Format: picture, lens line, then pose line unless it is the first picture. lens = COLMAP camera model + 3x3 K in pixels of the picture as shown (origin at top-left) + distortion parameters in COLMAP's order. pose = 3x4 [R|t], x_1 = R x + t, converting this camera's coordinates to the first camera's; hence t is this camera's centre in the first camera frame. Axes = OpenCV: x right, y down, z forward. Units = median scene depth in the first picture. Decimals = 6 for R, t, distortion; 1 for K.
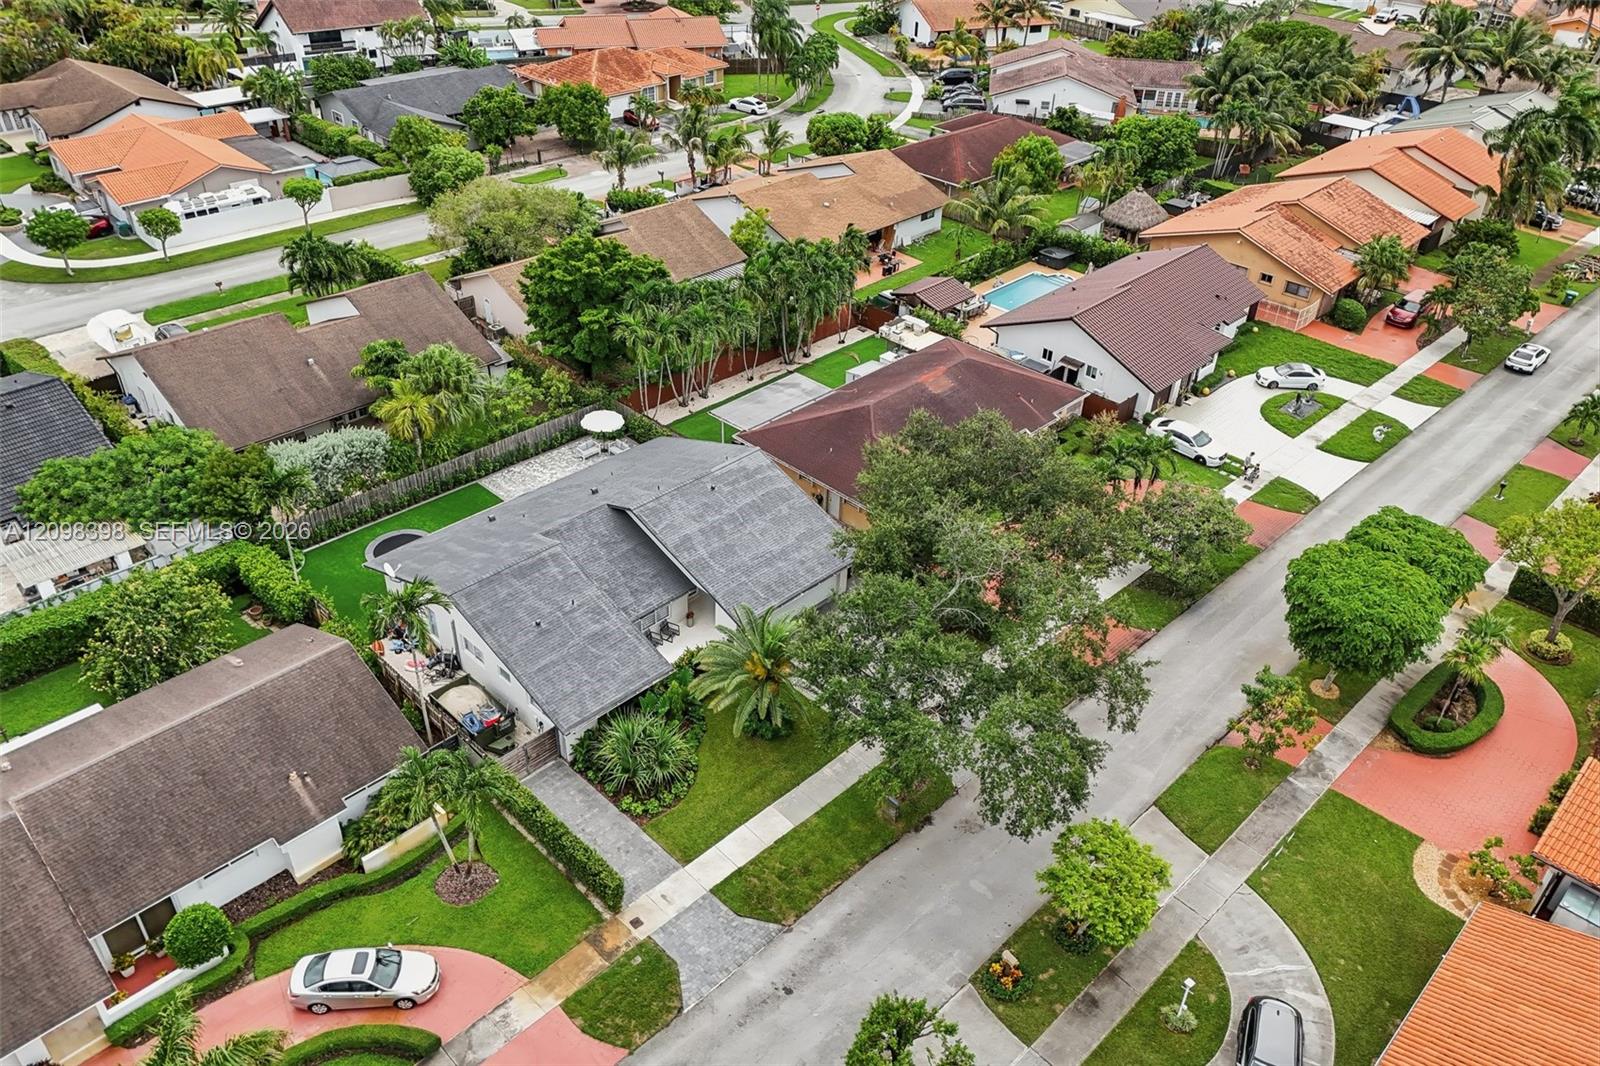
lens RADIAL K [[1179.0, 0, 800.0], [0, 1179.0, 533.0], [0, 0, 1]] dist [0.073442, -0.060868]
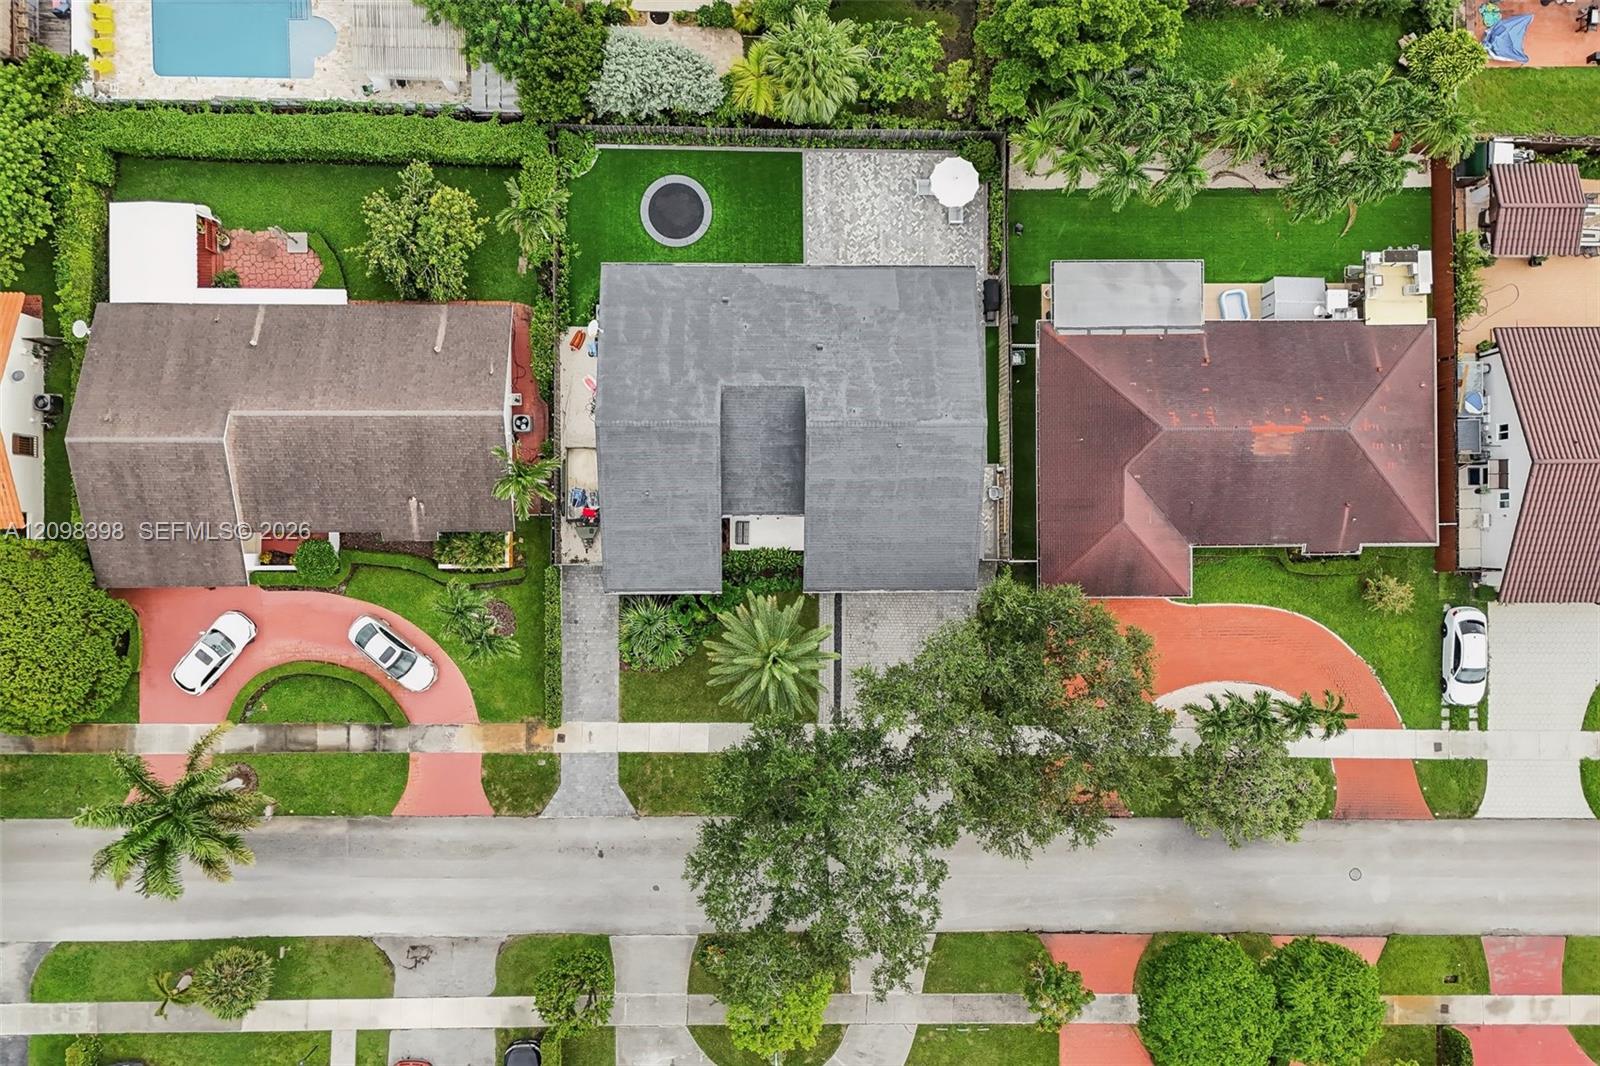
lens RADIAL K [[1209.6, 0, 793.5], [0, 1209.6, 537.5], [0, 0, 1]] dist [0.092412, -0.120490]
pose [[0.706744, 0.707457, -0.004153, -0.099905], [-0.418181, 0.422480, 0.804136, -0.962283], [0.570647, -0.566582, 0.594430, 0.421315]]
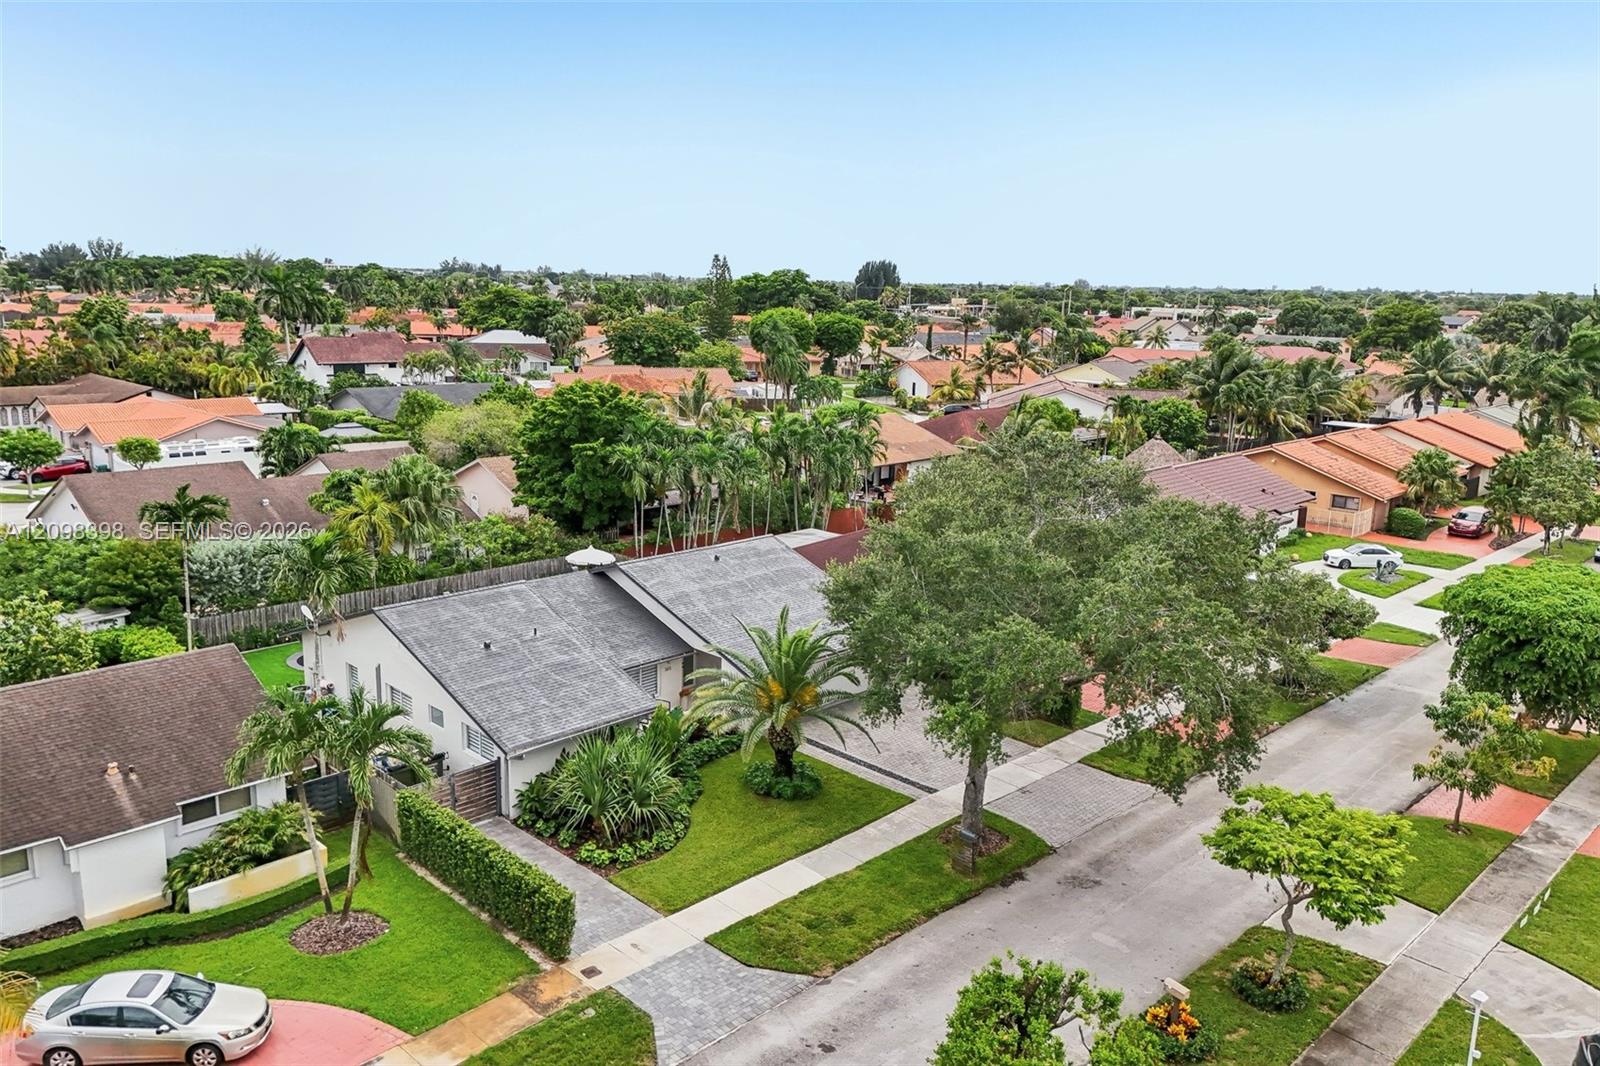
lens RADIAL K [[1179.0, 0, 800.0], [0, 1179.0, 533.0], [0, 0, 1]] dist [0.073442, -0.060868]
pose [[0.999975, -0.006839, 0.001821, -0.021280], [0.007015, 0.923678, -0.383105, 0.336367], [0.000938, 0.383108, 0.923703, 0.287555]]
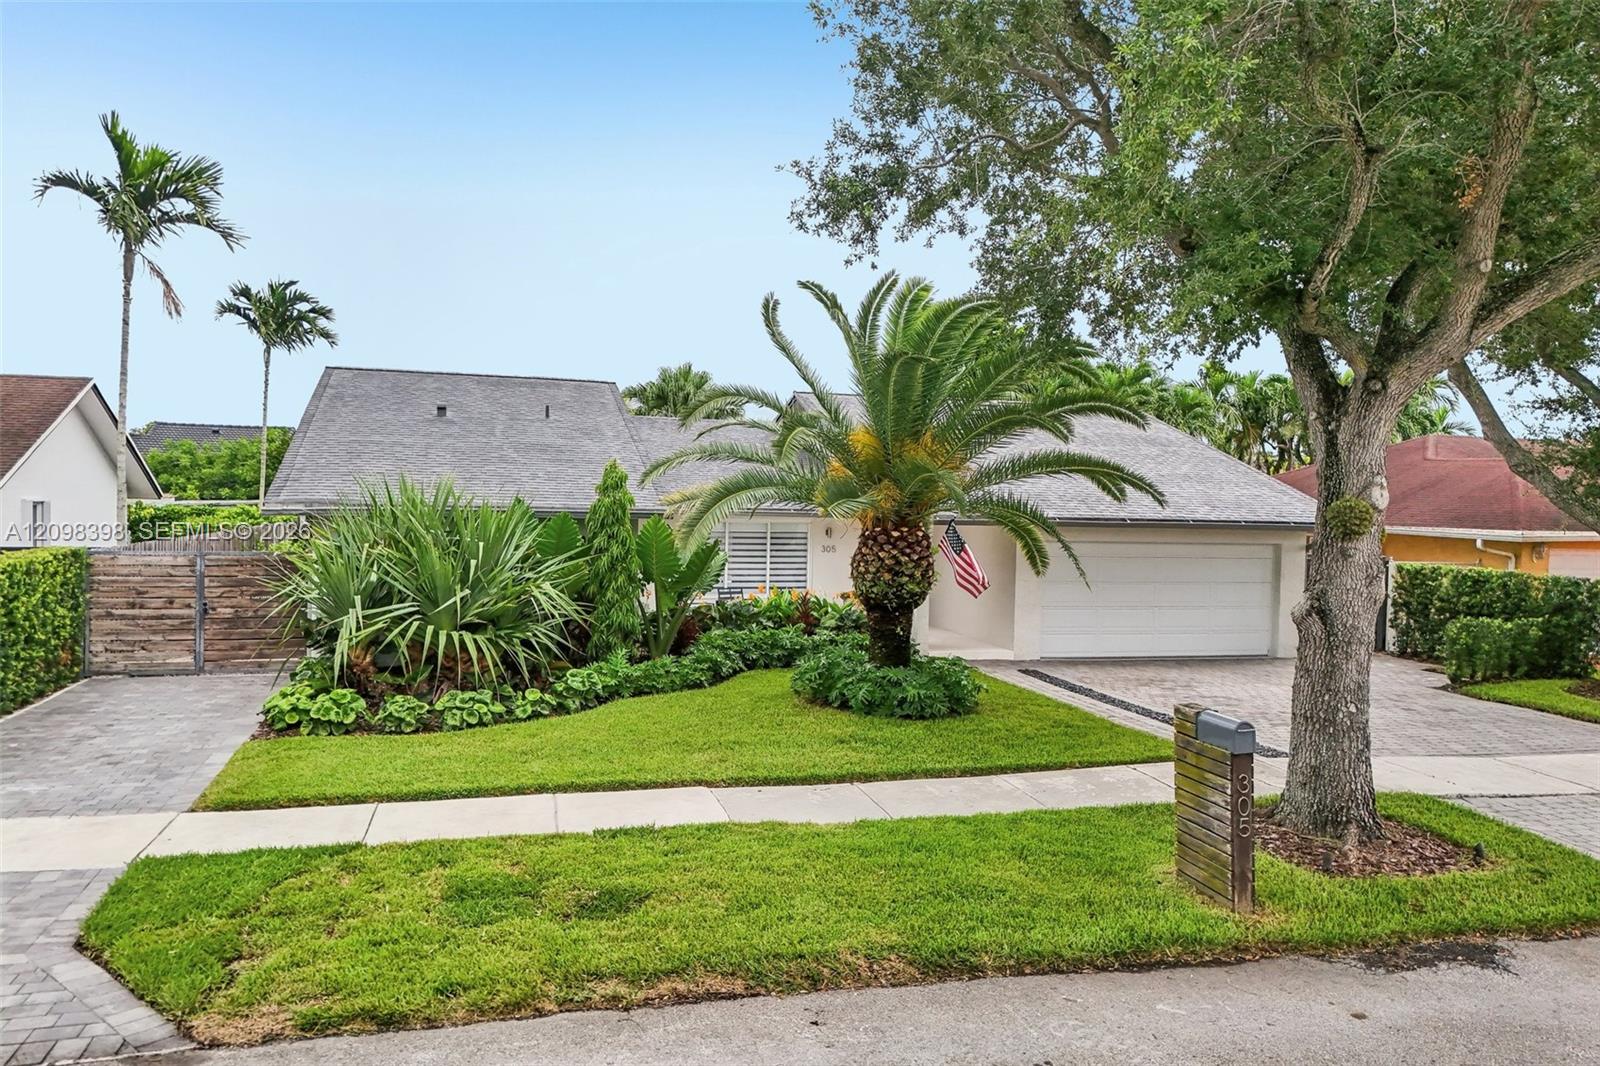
lens RADIAL K [[1179.0, 0, 800.0], [0, 1179.0, 533.0], [0, 0, 1]] dist [0.073442, -0.060868]
pose [[0.868148, 0.004593, -0.496284, 0.114608], [-0.279166, 0.831289, -0.480650, 0.311355], [0.410348, 0.555822, 0.722964, 0.845995]]
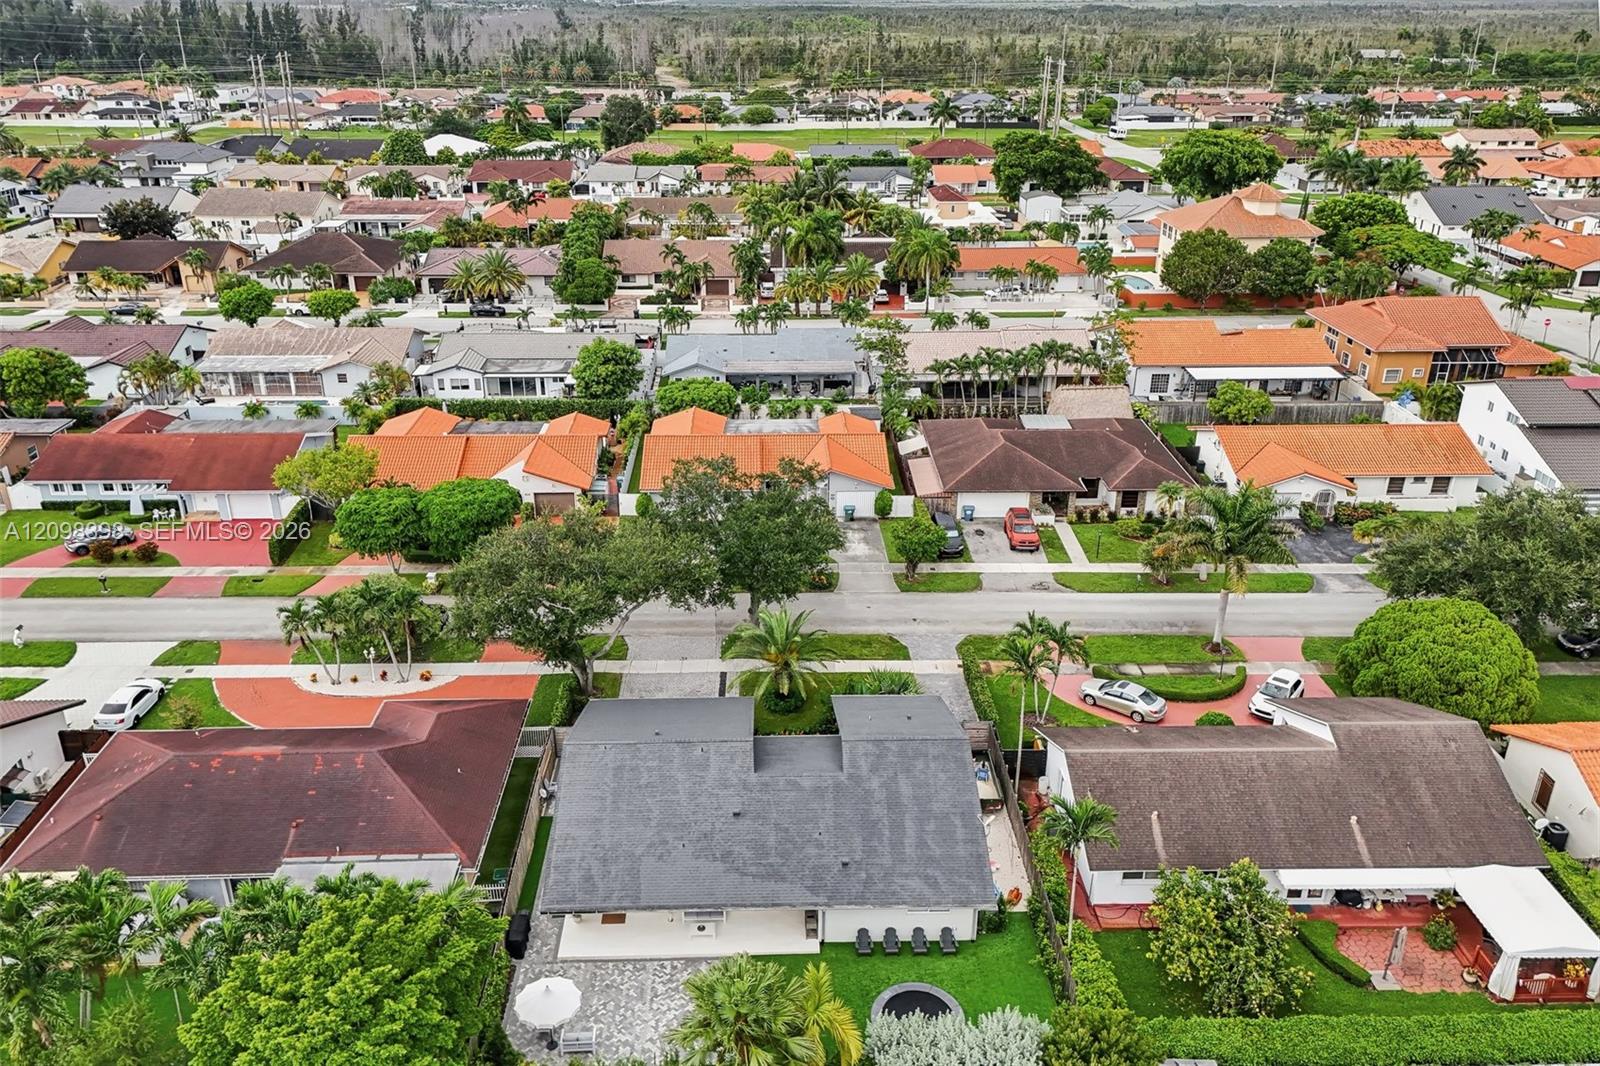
lens RADIAL K [[1202.7, 0, 790.1], [0, 1202.7, 526.0], [0, 0, 1]] dist [0.102383, -0.153658]
pose [[-0.722877, -0.300844, 0.622046, -0.882053], [0.377003, 0.582719, 0.719936, -0.992226], [-0.579066, 0.754939, -0.307815, 1.413327]]
